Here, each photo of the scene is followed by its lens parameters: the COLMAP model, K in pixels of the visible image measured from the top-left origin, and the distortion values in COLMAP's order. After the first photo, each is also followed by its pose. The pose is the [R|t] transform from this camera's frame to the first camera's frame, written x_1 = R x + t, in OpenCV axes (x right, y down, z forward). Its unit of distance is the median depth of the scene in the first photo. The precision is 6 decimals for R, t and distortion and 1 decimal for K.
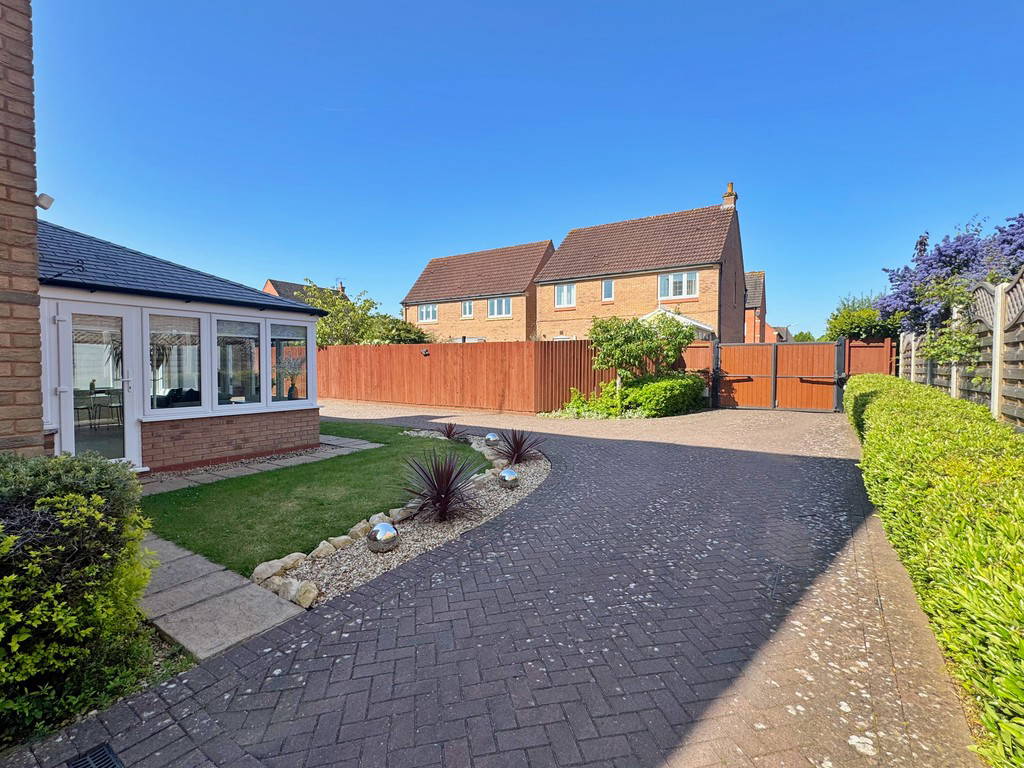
lens RADIAL K [[474.7, 0, 512.0], [0, 474.7, 384.0], [0, 0, 1]] dist [-0.000226, -0.000052]
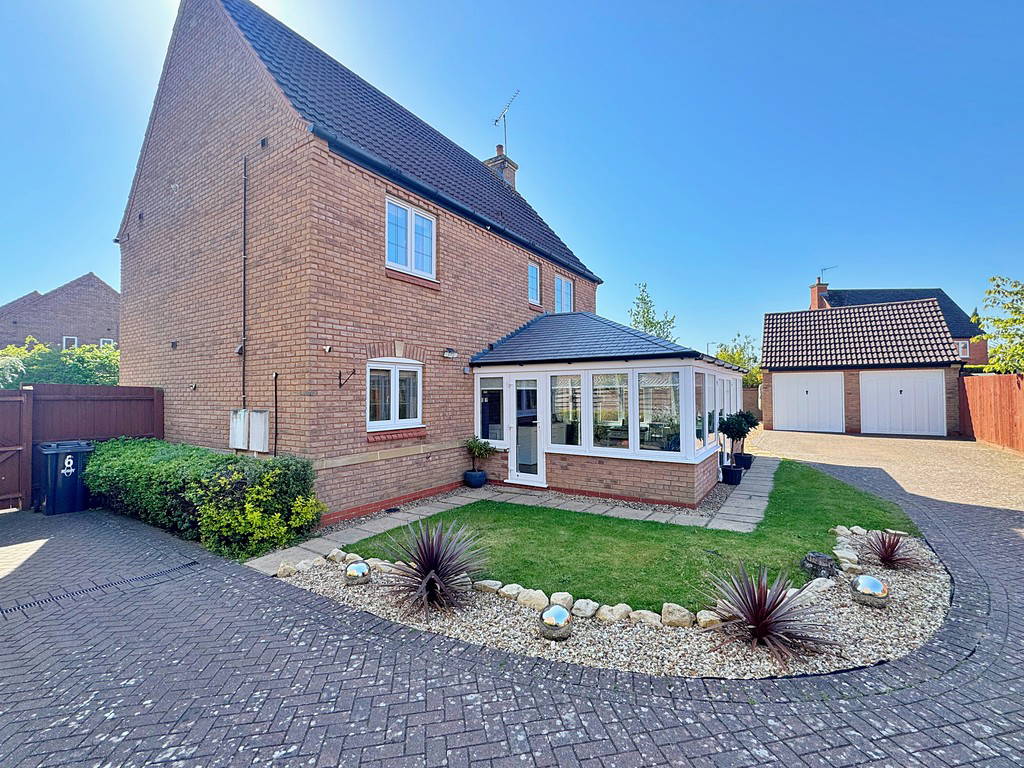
lens RADIAL K [[447.2, 0, 512.0], [0, 447.2, 384.0], [0, 0, 1]] dist [-0.001750, -0.000036]
pose [[-0.007762, -0.022327, -0.999721, 0.215691], [-0.029789, 0.999312, -0.022087, -0.034698], [0.999526, 0.029610, -0.008421, 0.348435]]
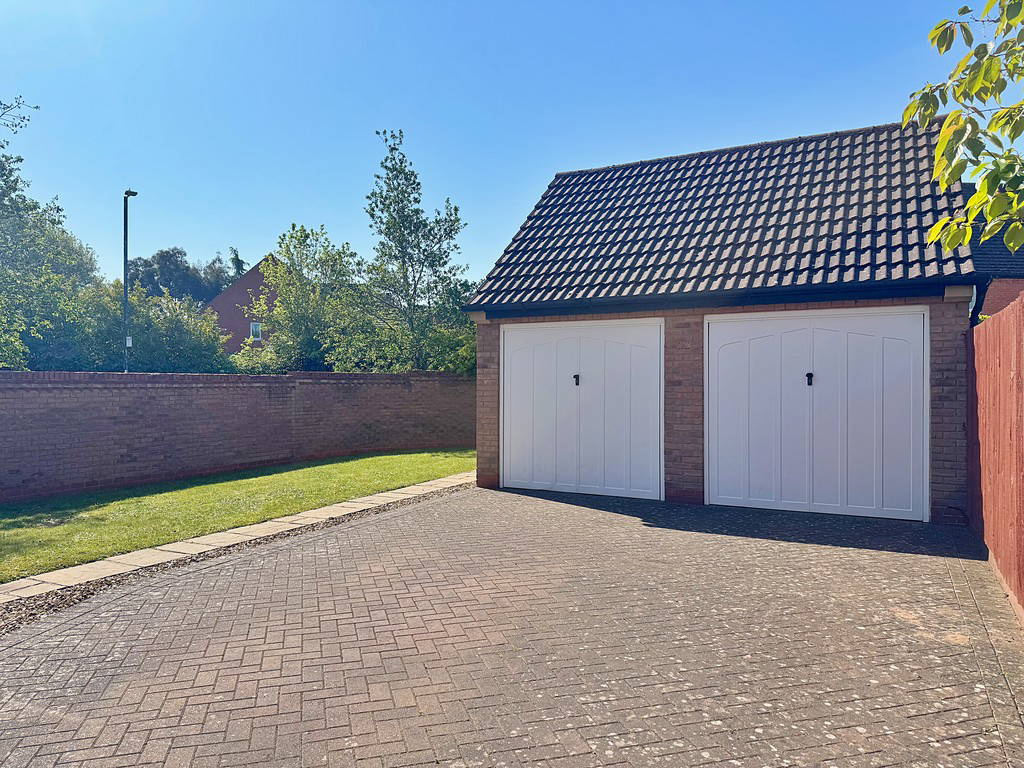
lens RADIAL K [[713.7, 0, 512.0], [0, 713.7, 384.0], [0, 0, 1]] dist [0.004779, 0.000887]
pose [[0.079142, -0.003509, -0.996857, -0.302340], [-0.033632, 0.999415, -0.006189, -0.050746], [0.996296, 0.034016, 0.078978, 0.959352]]
